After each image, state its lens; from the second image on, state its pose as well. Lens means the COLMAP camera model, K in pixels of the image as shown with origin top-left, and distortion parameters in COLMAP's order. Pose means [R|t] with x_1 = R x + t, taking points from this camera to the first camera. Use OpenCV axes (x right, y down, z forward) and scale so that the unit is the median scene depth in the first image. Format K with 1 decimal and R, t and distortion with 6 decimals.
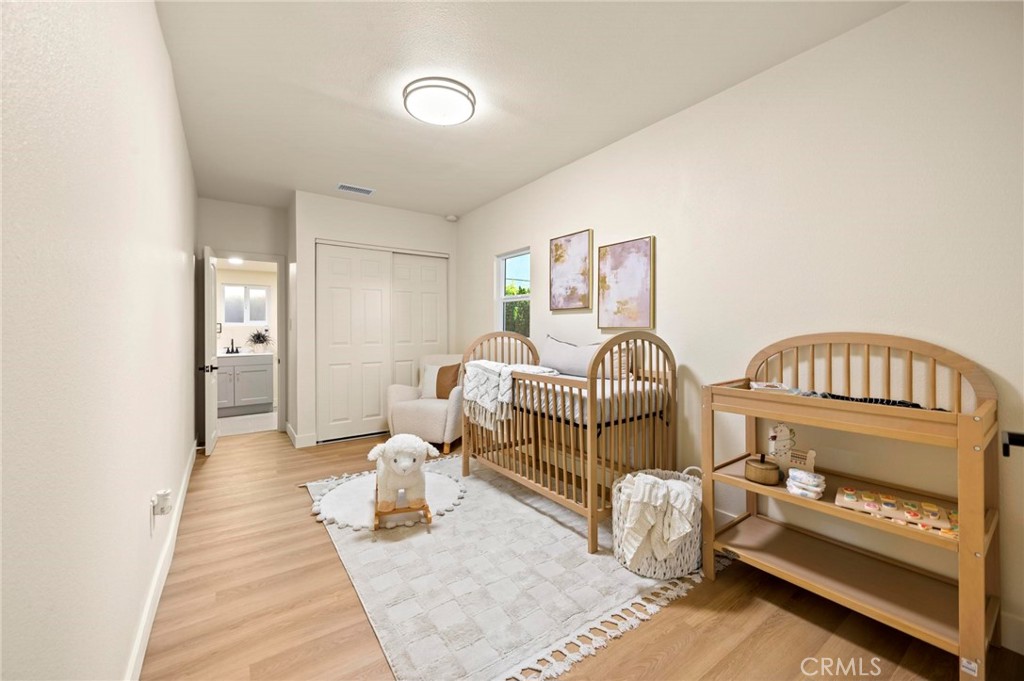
lens RADIAL K [[406.1, 0, 510.3], [0, 406.1, 324.4], [0, 0, 1]] dist [0.001173, -0.000371]
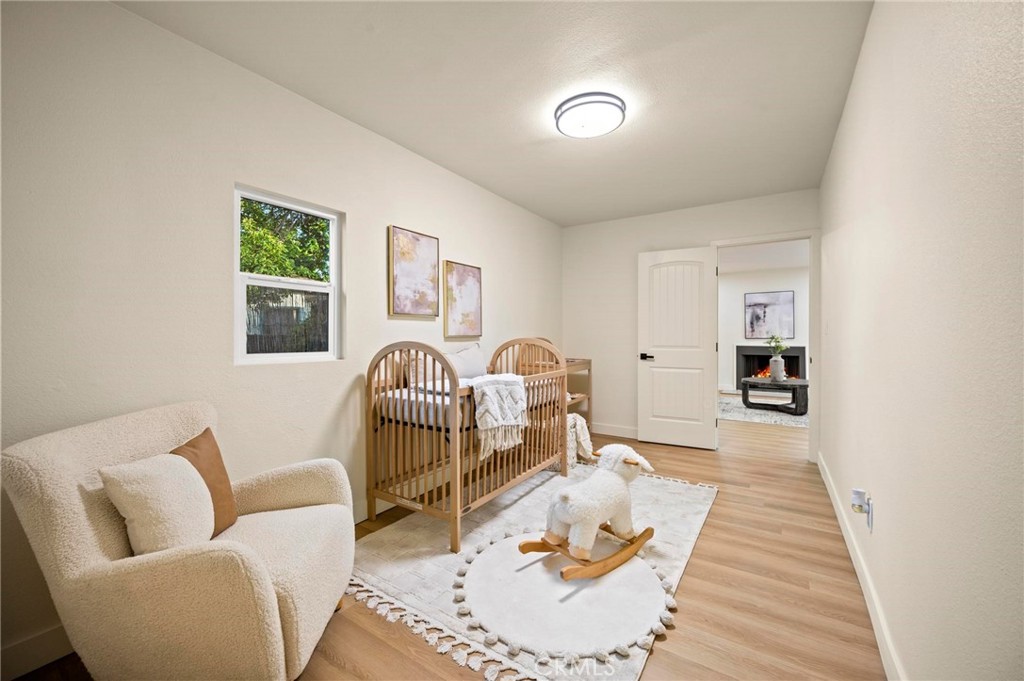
lens RADIAL K [[406.1, 0, 513.5], [0, 406.1, 337.7], [0, 0, 1]] dist [0.001173, -0.000371]
pose [[-0.372999, 0.000562, 0.927832, -0.822363], [0.000741, 1.000000, -0.000308, 0.012853], [-0.927832, 0.000573, -0.372999, 1.221280]]
